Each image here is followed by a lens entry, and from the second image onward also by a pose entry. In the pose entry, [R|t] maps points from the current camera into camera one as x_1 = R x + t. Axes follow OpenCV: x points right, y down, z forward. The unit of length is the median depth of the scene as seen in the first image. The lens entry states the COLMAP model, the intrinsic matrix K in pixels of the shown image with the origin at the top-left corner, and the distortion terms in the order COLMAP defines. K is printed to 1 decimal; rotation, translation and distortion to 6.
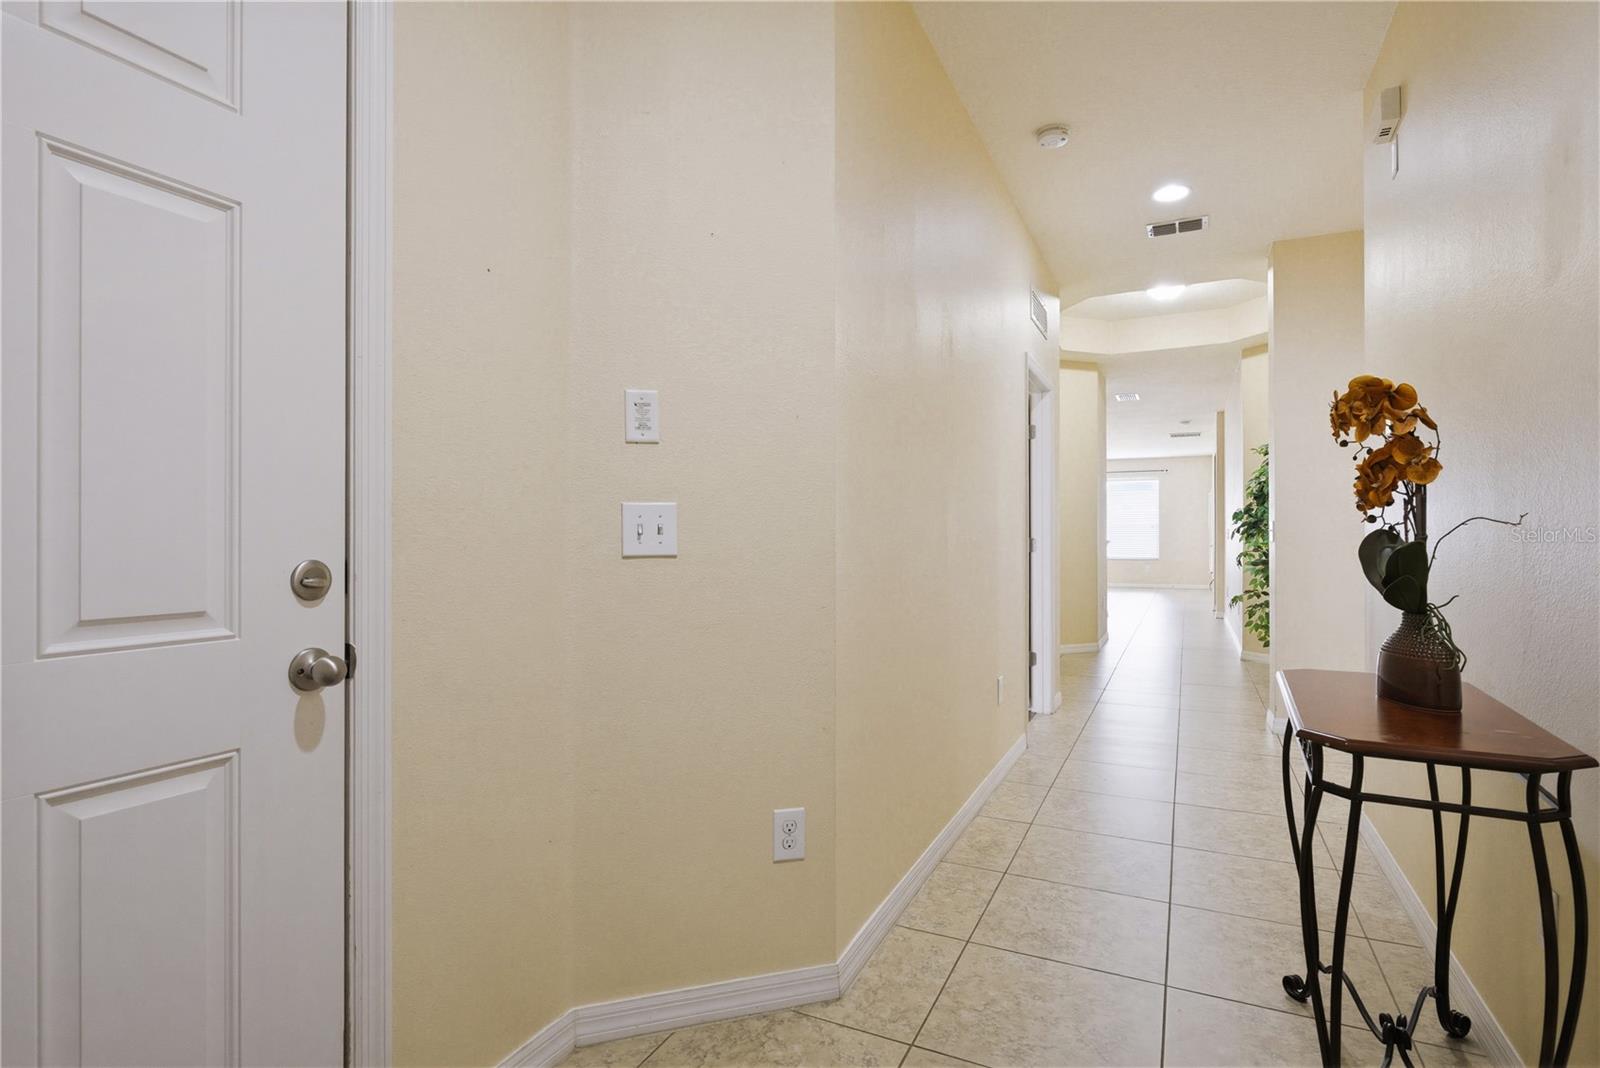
lens RADIAL K [[801.1, 0, 800.8], [0, 801.1, 534.7], [0, 0, 1]] dist [0.001620, -0.003937]
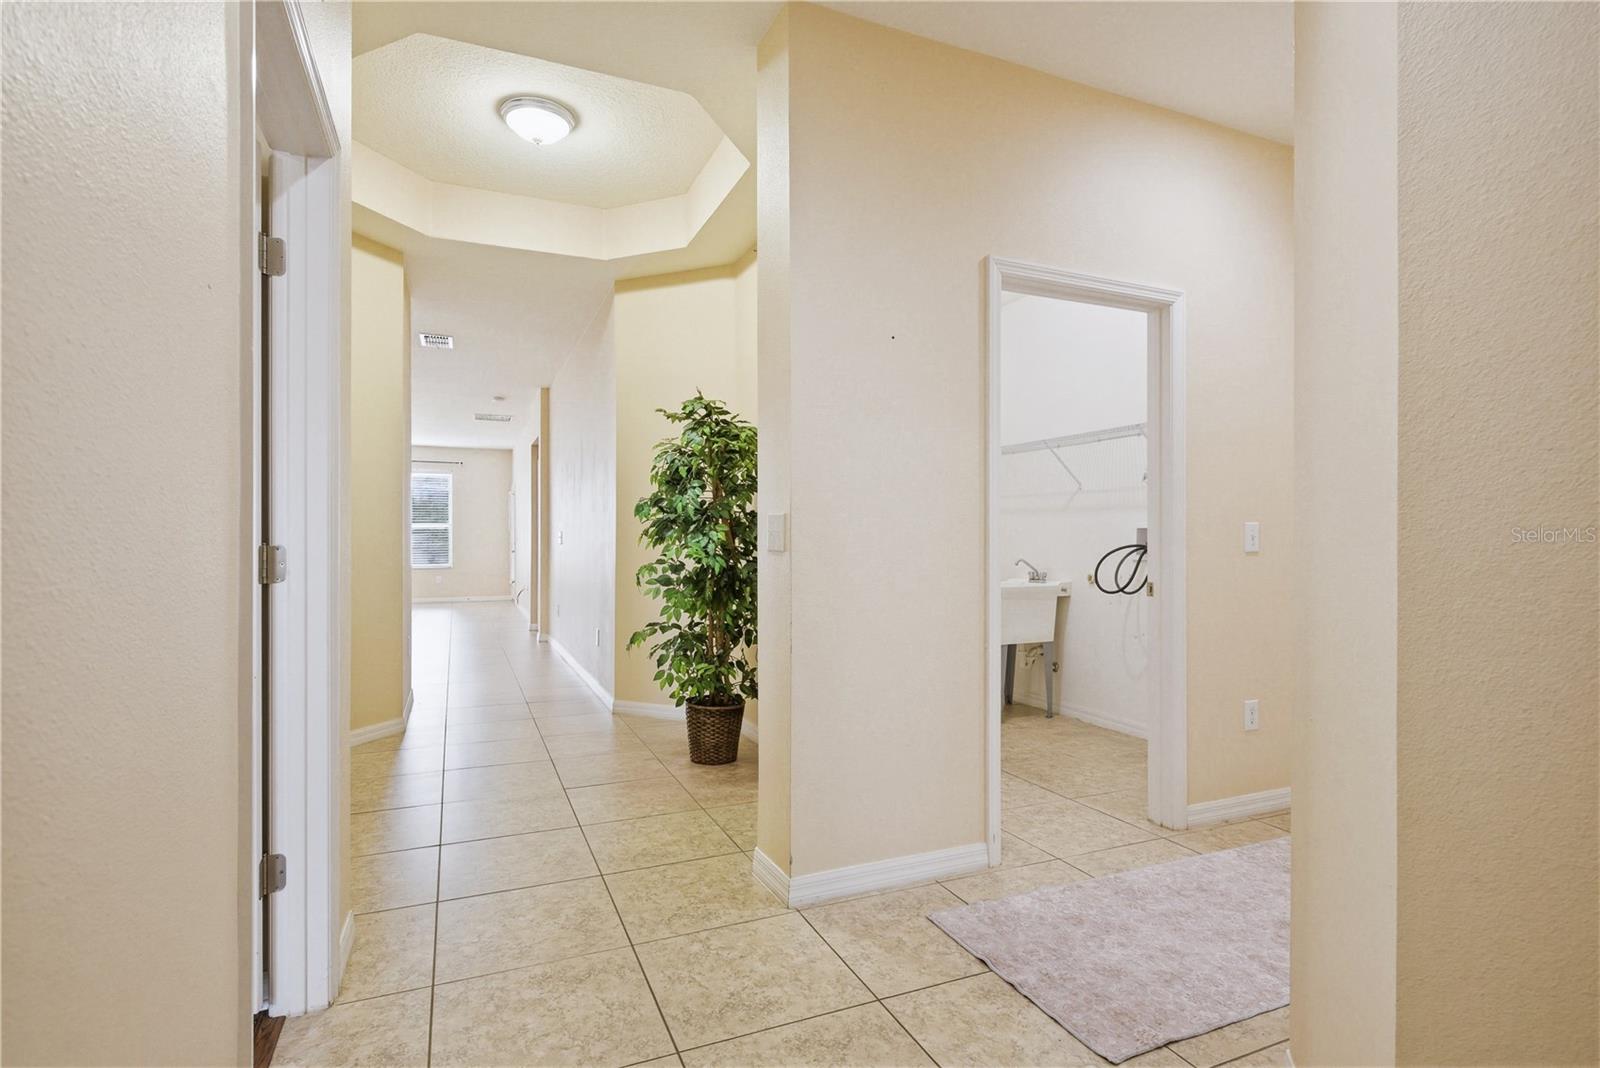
lens RADIAL K [[801.1, 0, 804.9], [0, 801.1, 535.6], [0, 0, 1]] dist [0.001620, -0.003937]
pose [[0.652245, 0.004582, 0.757994, 0.137820], [-0.001883, 0.999988, -0.004425, 0.000170], [-0.758005, 0.001459, 0.652247, 0.469407]]
